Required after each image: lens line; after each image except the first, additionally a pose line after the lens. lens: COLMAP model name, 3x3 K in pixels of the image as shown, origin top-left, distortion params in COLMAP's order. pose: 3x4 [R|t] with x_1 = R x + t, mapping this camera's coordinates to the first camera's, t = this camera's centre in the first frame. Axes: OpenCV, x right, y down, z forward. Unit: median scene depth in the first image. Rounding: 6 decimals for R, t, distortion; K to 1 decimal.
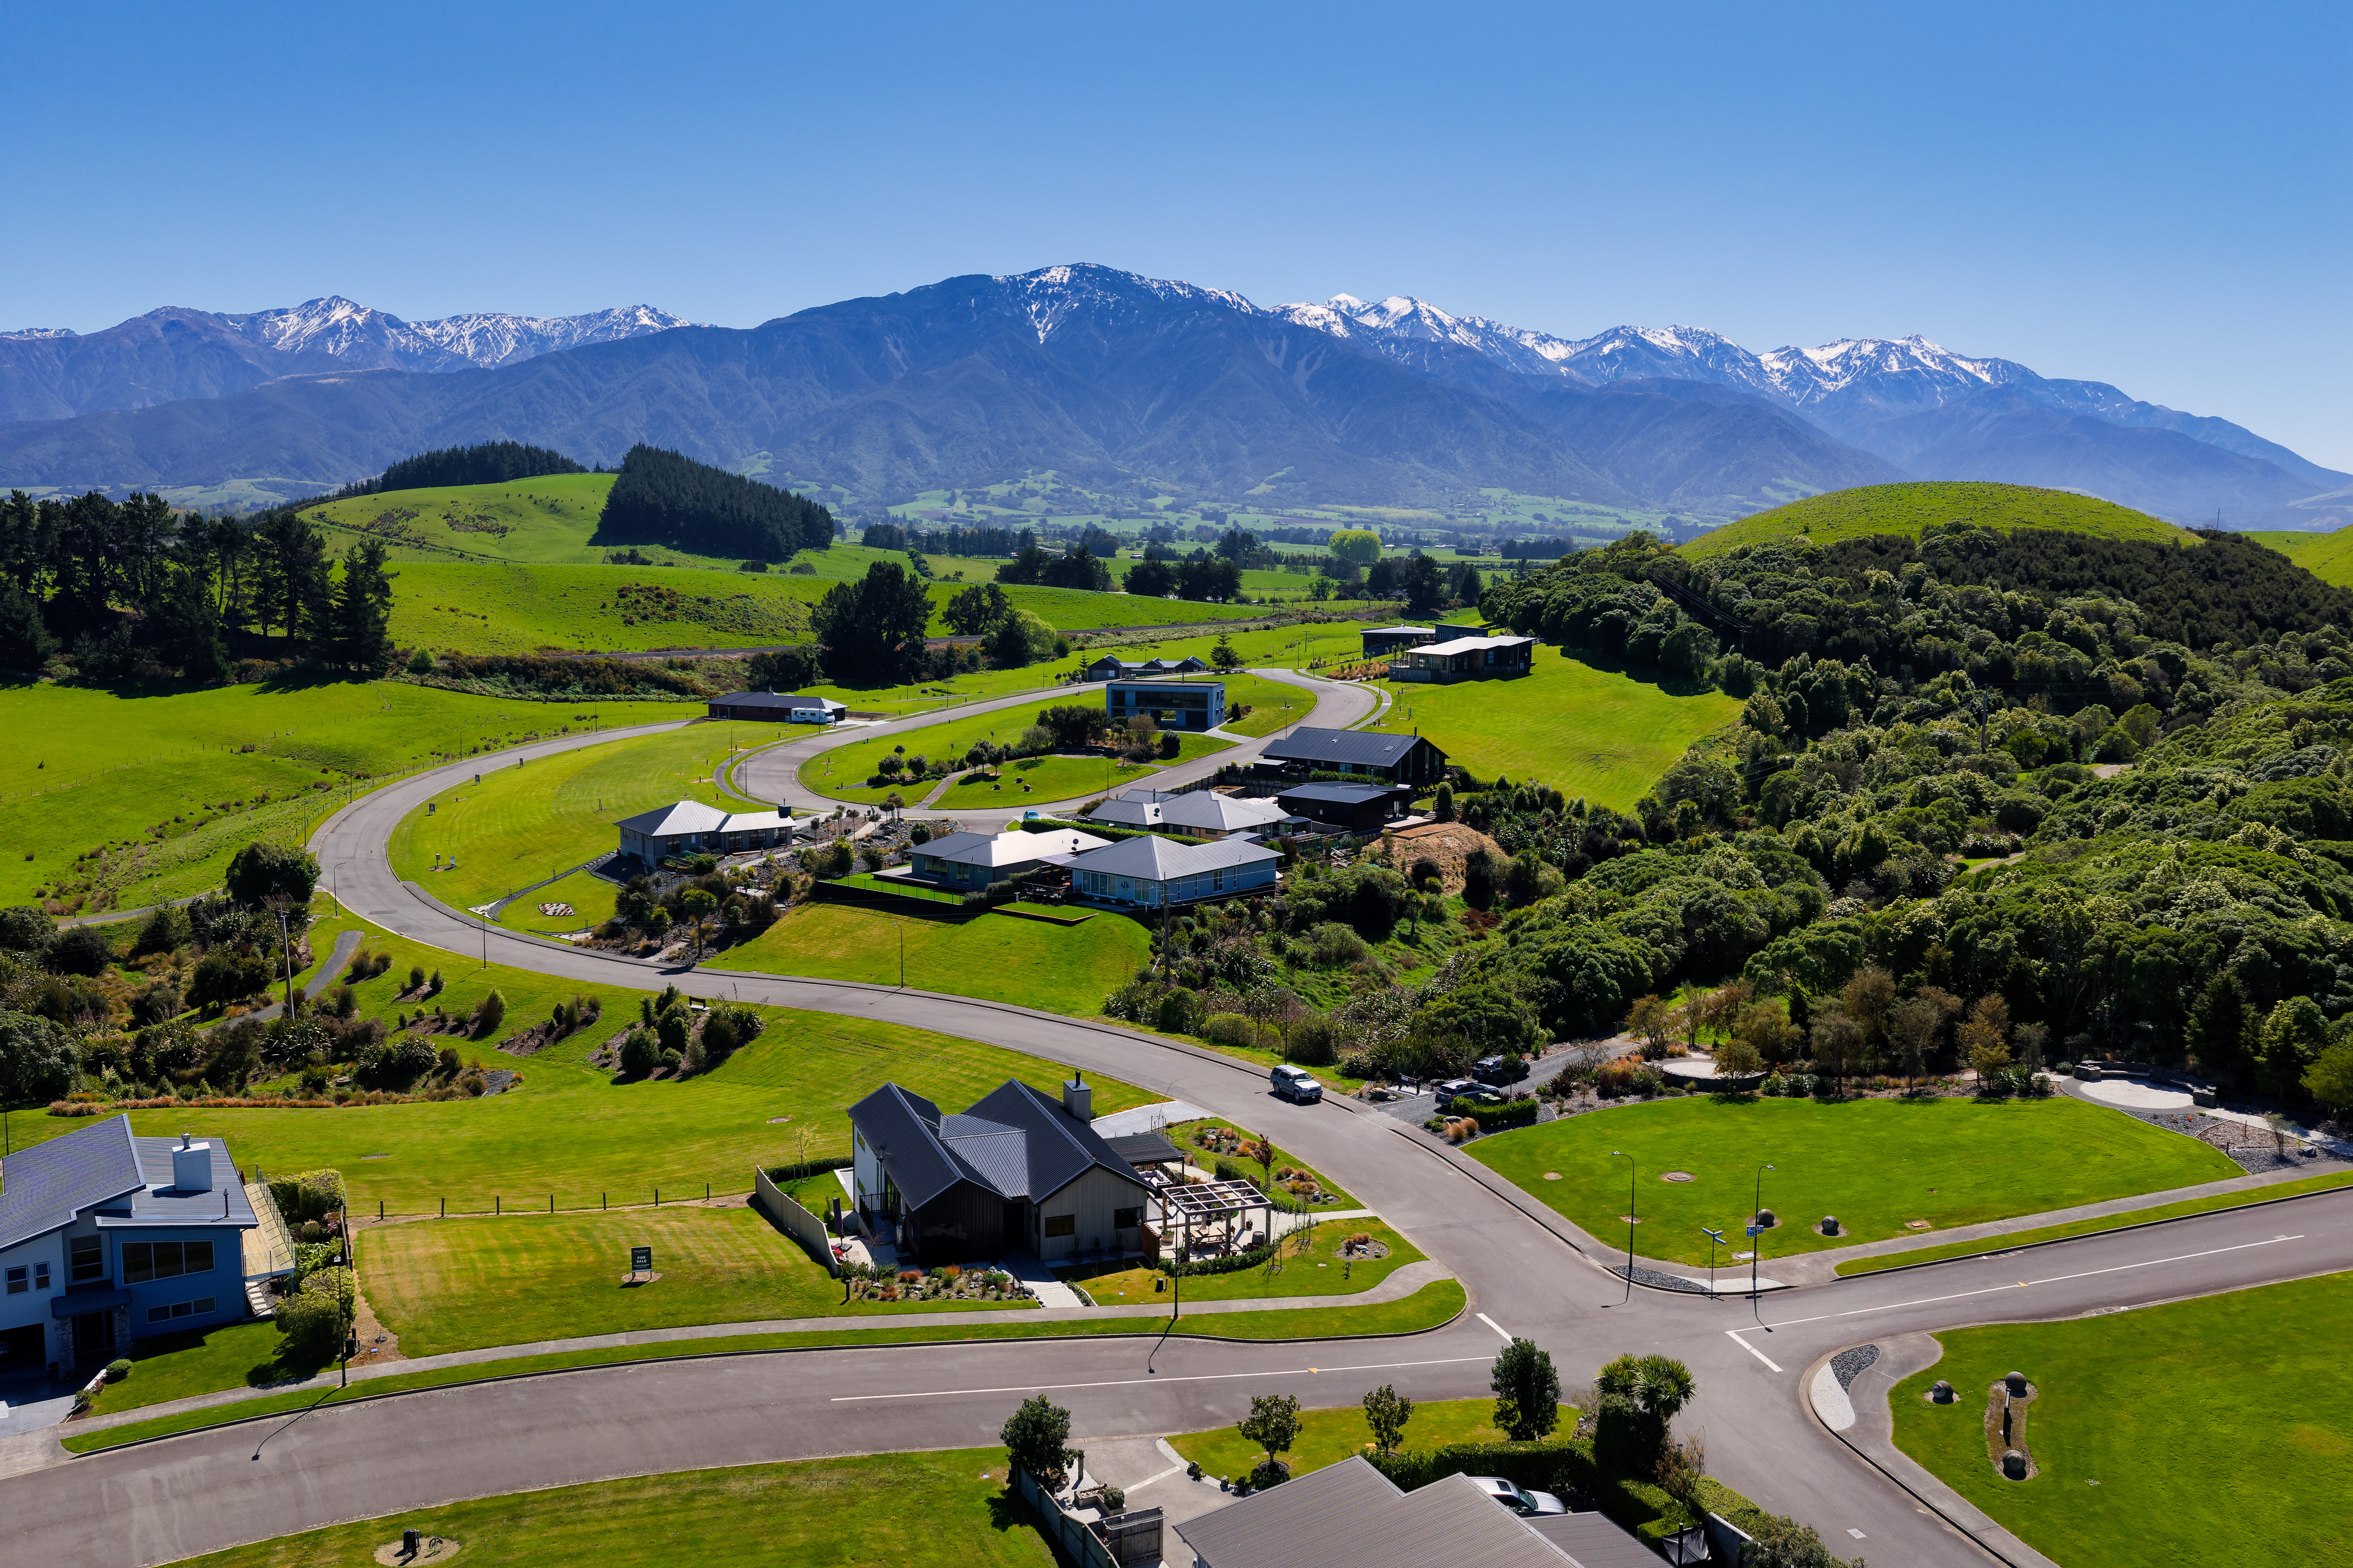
lens RADIAL K [[1944.8, 0, 1187.6], [0, 1944.8, 779.5], [0, 0, 1]] dist [0.006191, -0.000865]
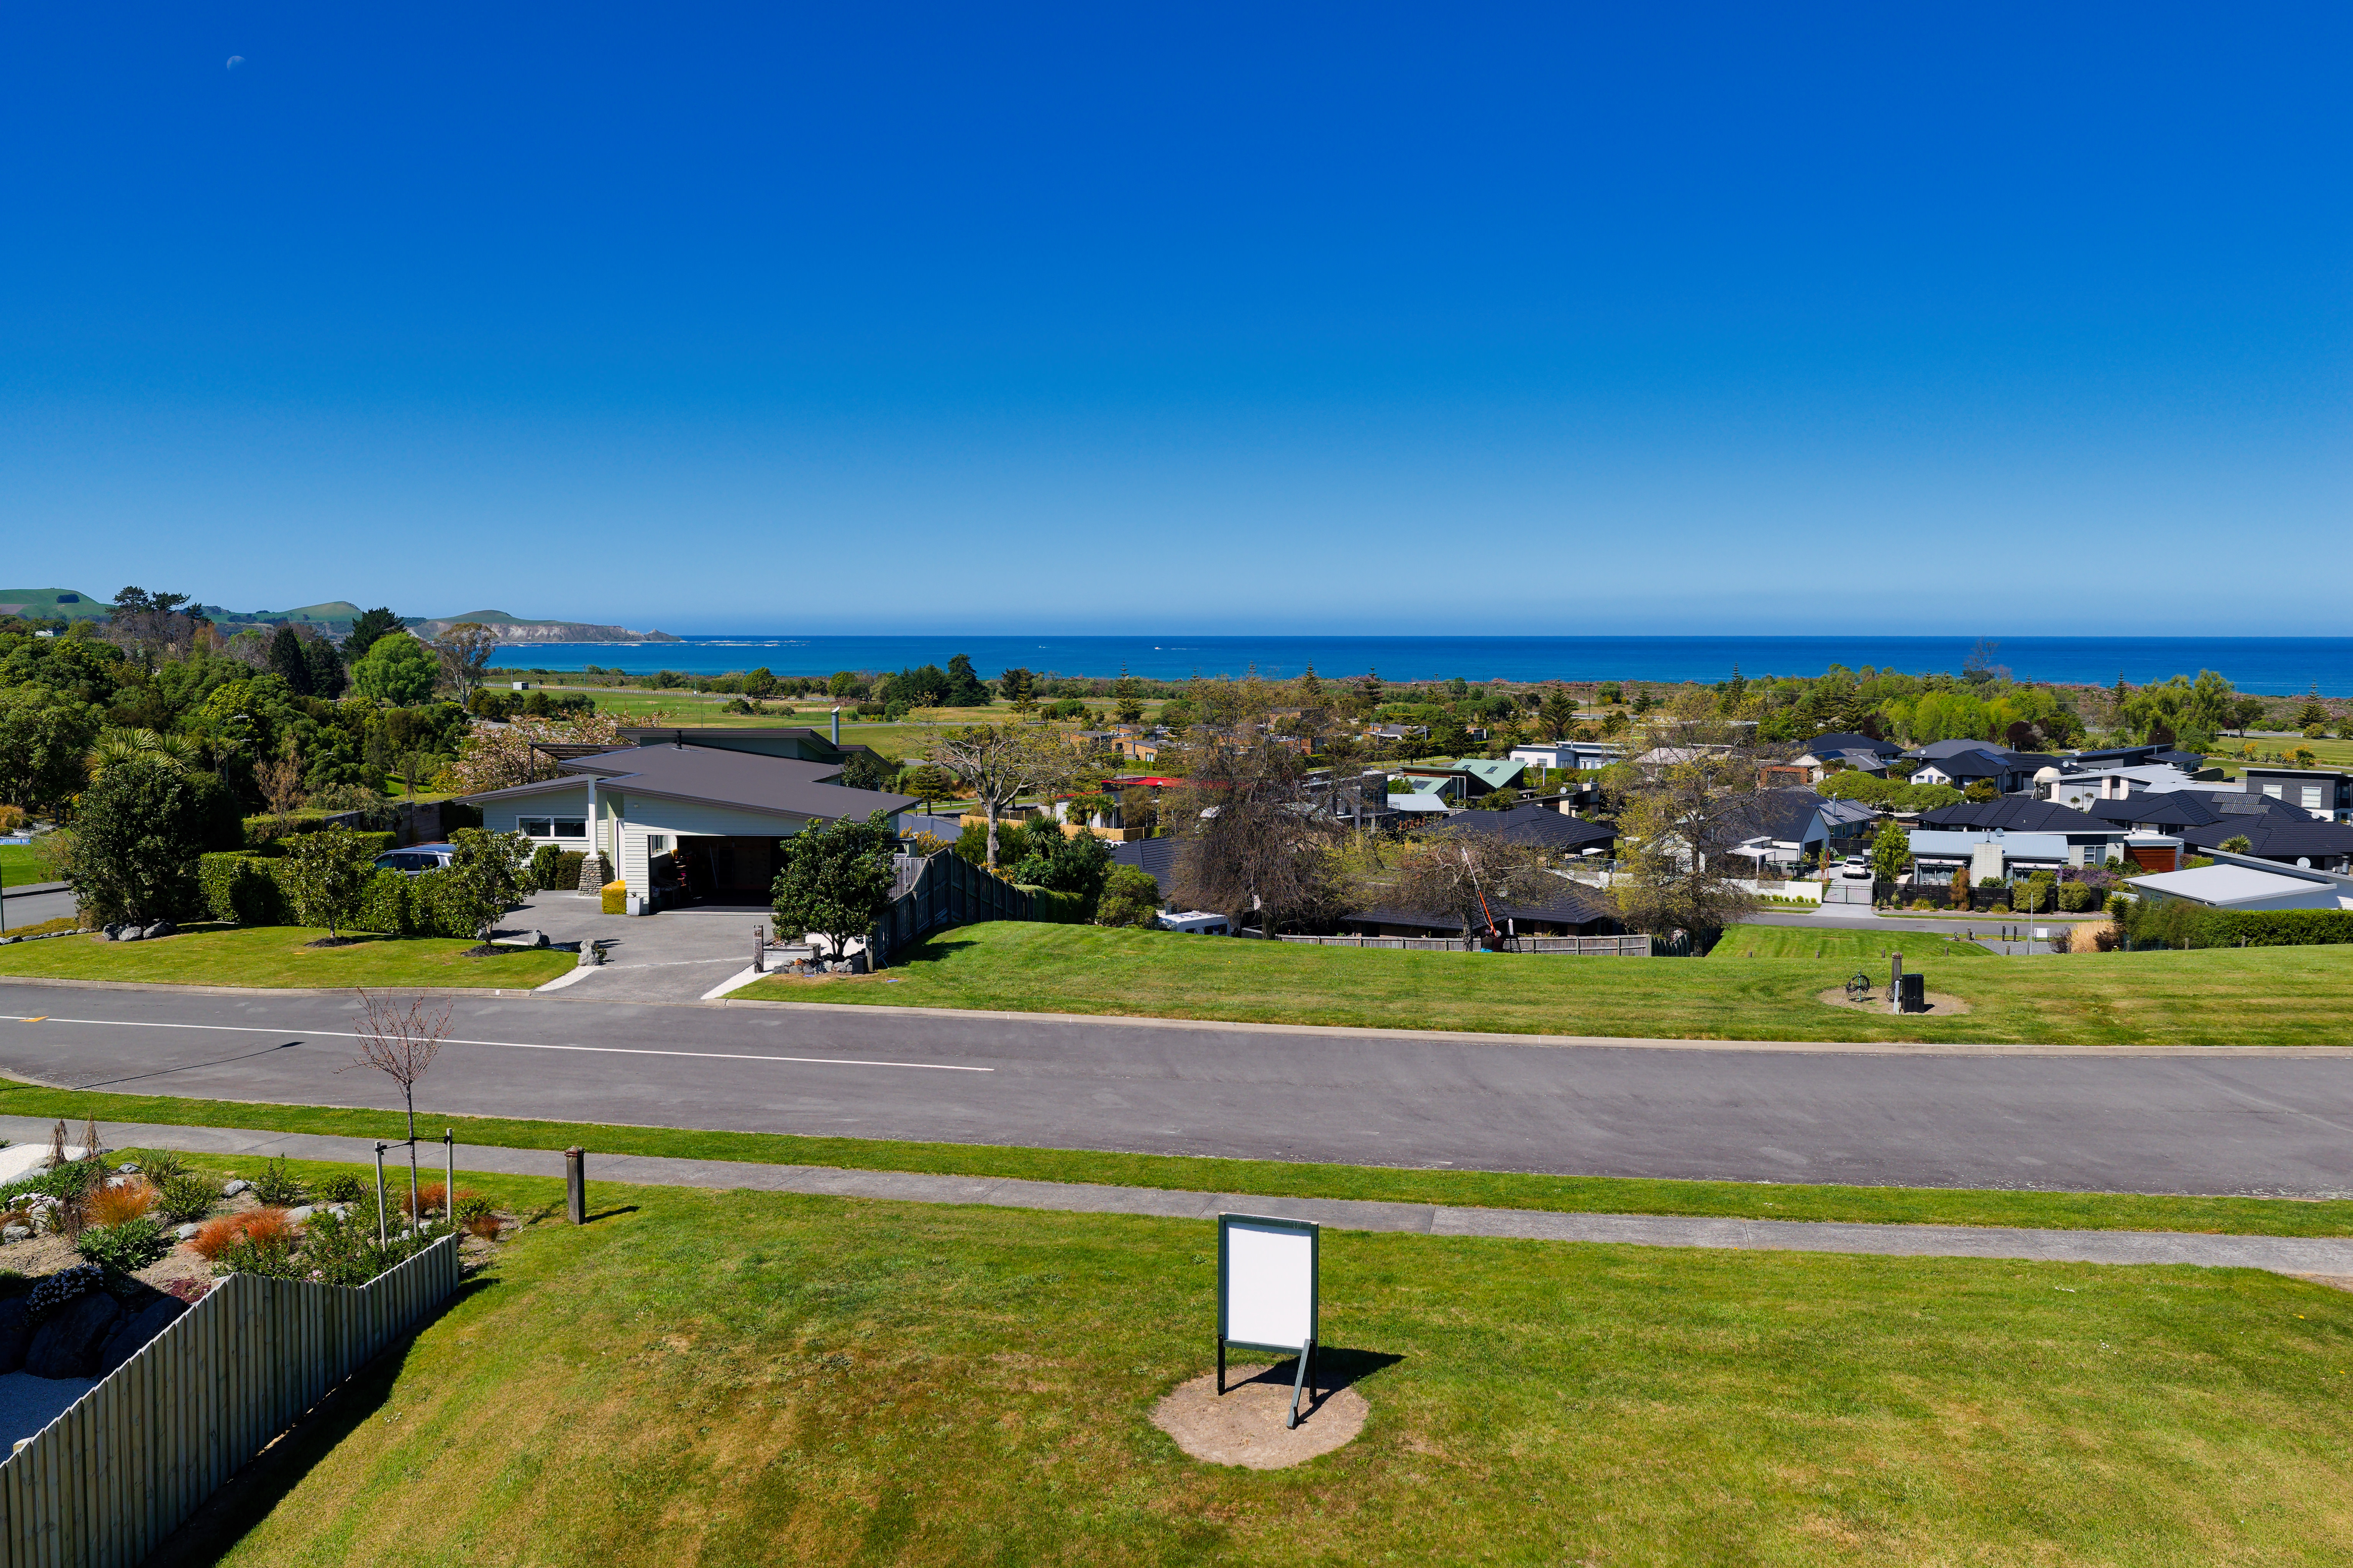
lens RADIAL K [[1944.8, 0, 1187.6], [0, 1944.8, 779.5], [0, 0, 1]] dist [0.006191, -0.000865]
pose [[-0.866840, -0.043673, 0.496670, -0.161588], [0.056164, 0.981263, 0.184306, 0.072844], [-0.495413, 0.187658, -0.848145, 0.510708]]
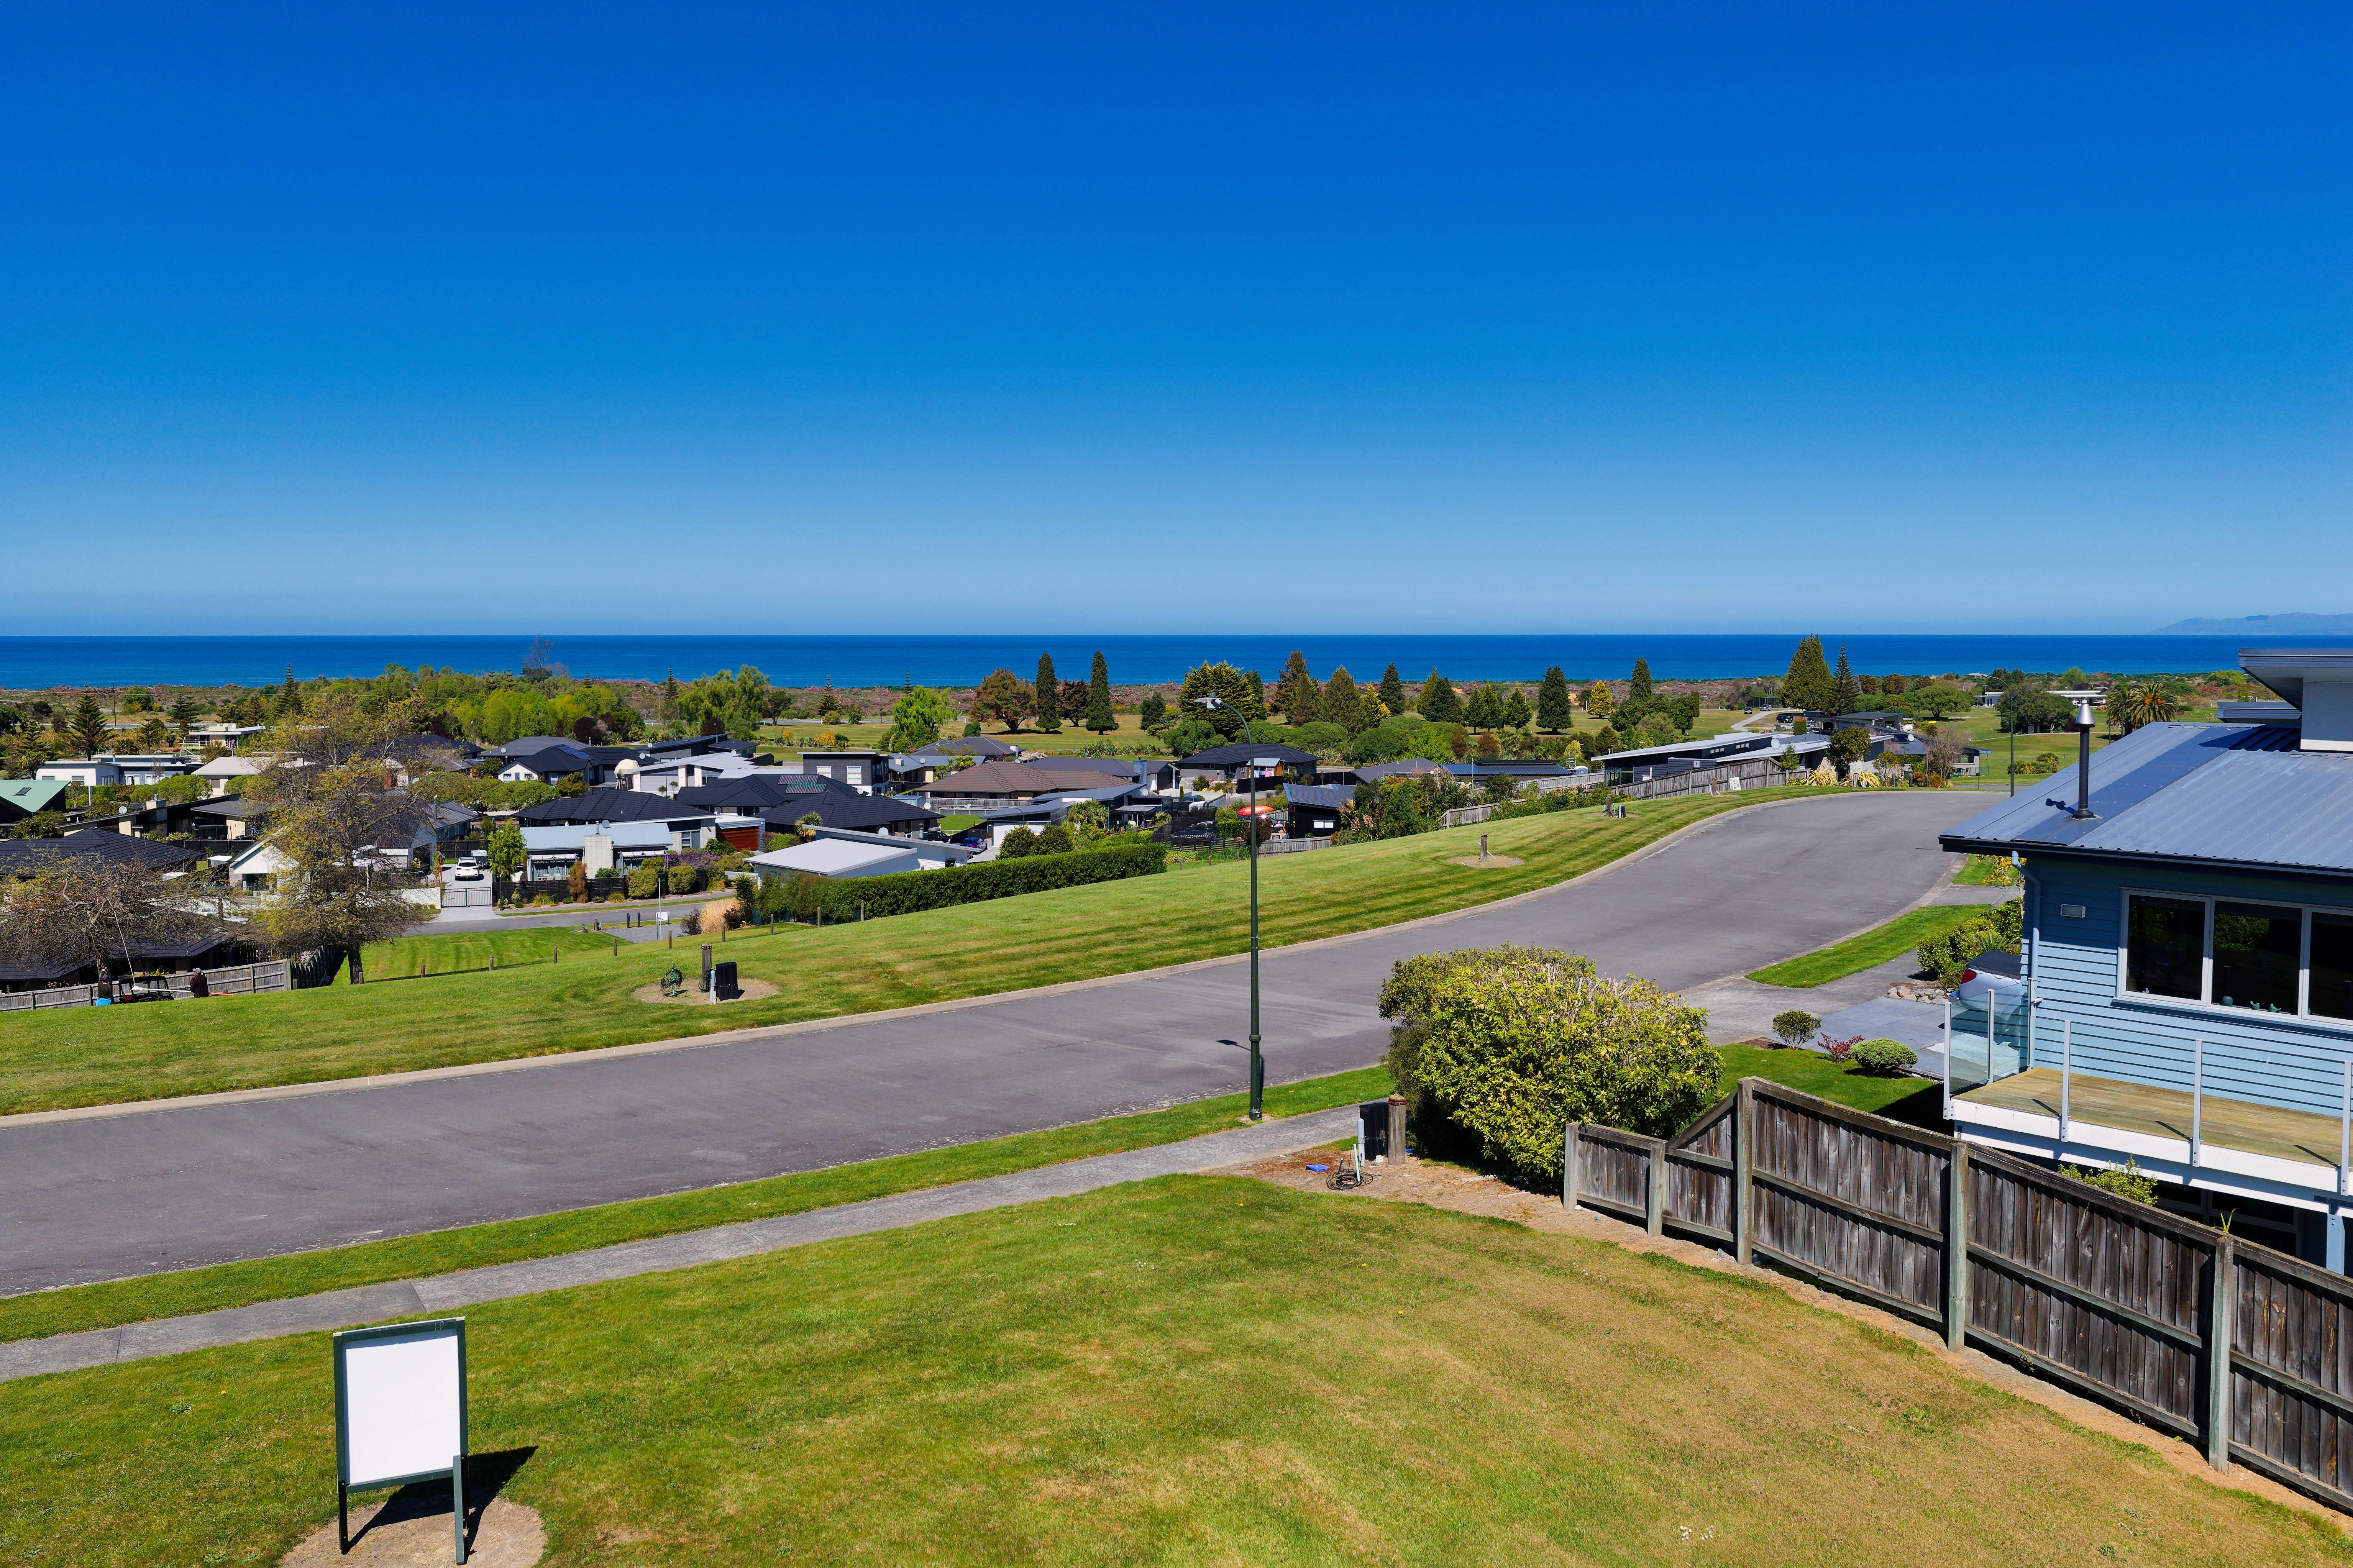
lens RADIAL K [[1944.8, 0, 1187.6], [0, 1944.8, 779.5], [0, 0, 1]] dist [0.006191, -0.000865]
pose [[-0.981119, 0.010911, -0.193096, -0.138793], [-0.027558, 0.980334, 0.195413, 0.073168], [0.191431, 0.197045, -0.961524, 0.510582]]
